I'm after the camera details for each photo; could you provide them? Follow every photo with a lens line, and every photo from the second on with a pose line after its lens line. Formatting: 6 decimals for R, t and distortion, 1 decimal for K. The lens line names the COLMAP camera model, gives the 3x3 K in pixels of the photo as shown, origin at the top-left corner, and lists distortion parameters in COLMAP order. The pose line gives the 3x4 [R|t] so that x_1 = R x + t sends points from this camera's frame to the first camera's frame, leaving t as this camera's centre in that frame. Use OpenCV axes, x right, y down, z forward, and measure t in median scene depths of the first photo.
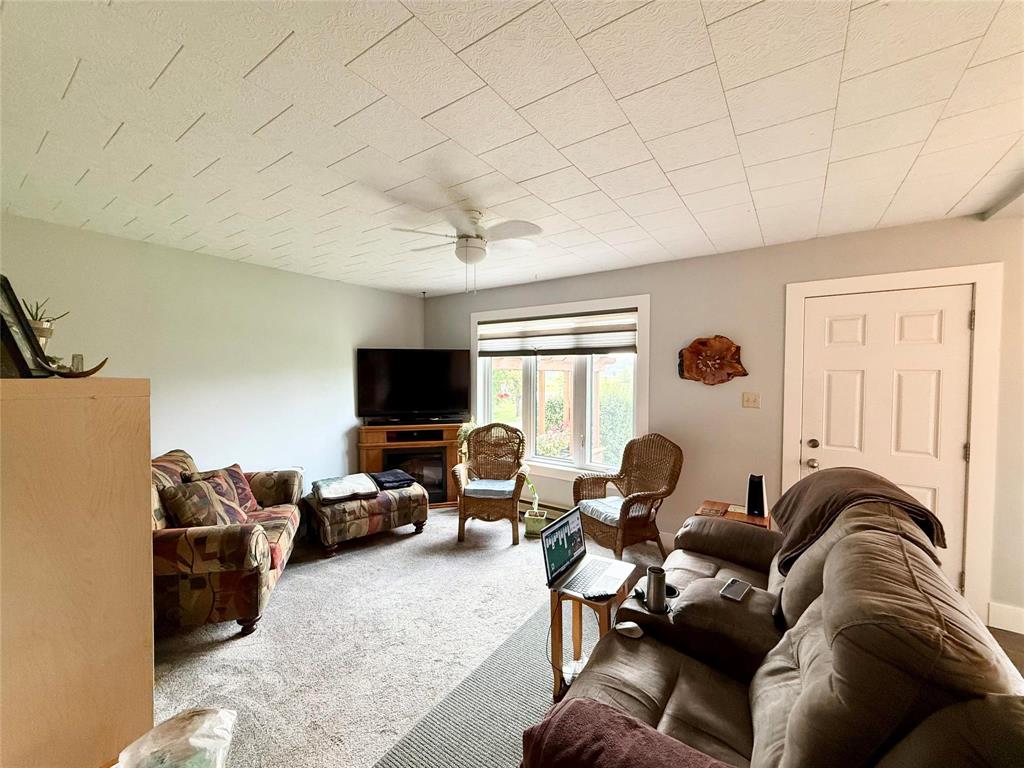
lens RADIAL K [[406.4, 0, 510.2], [0, 406.4, 383.6], [0, 0, 1]] dist [0.000347, -0.000361]
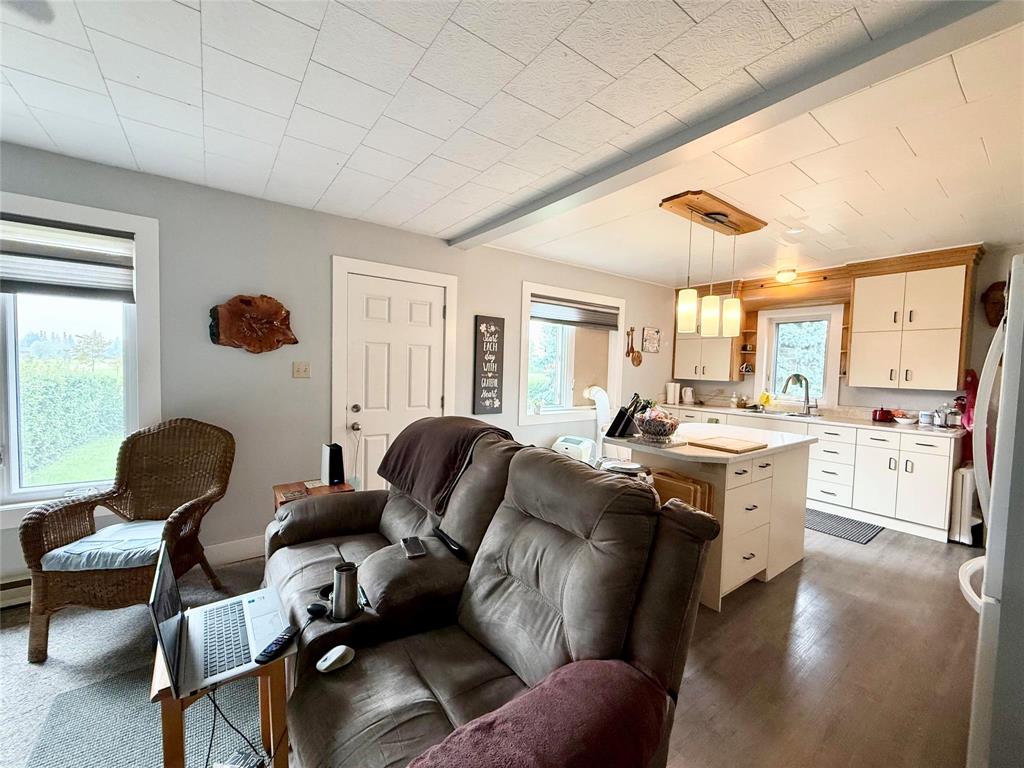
lens RADIAL K [[406.4, 0, 510.9], [0, 406.4, 386.2], [0, 0, 1]] dist [0.000347, -0.000361]
pose [[0.314950, -0.040846, 0.948229, -0.152151], [-0.001201, 0.999056, 0.043434, 0.036976], [-0.949107, -0.014819, 0.314604, 0.242285]]
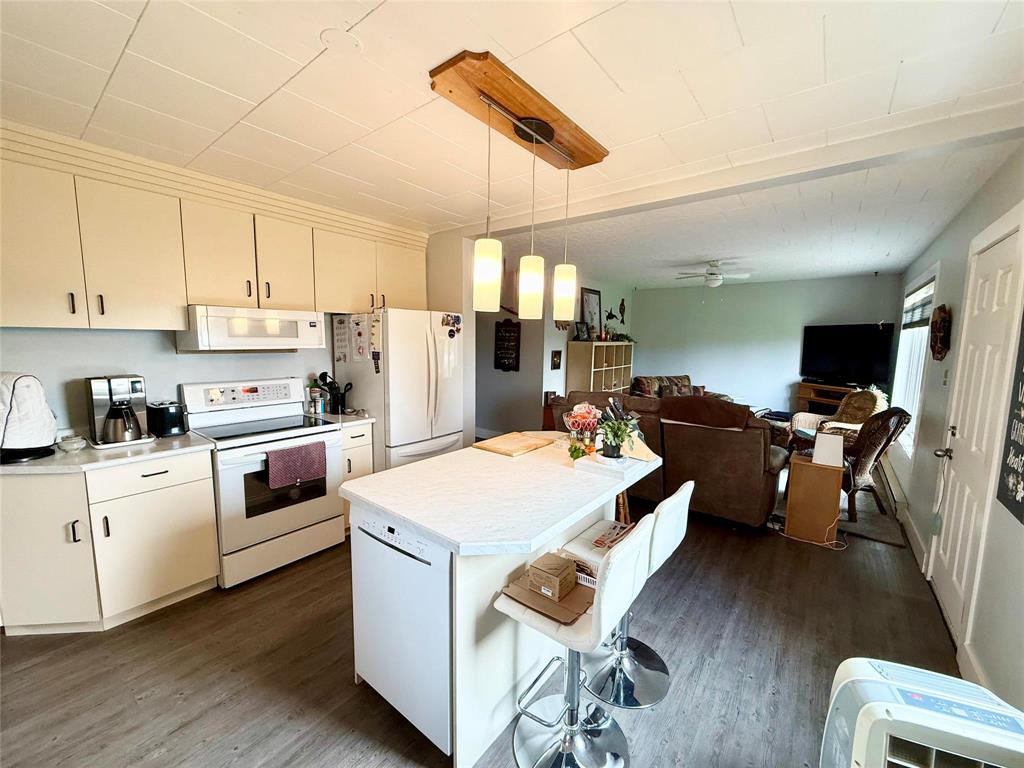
lens RADIAL K [[406.4, 0, 511.4], [0, 406.4, 386.6], [0, 0, 1]] dist [0.000347, -0.000361]
pose [[-0.048247, 0.116182, -0.992055, 1.520168], [-0.039612, 0.992208, 0.118127, -0.008192], [0.998050, 0.044996, -0.043269, 0.105893]]
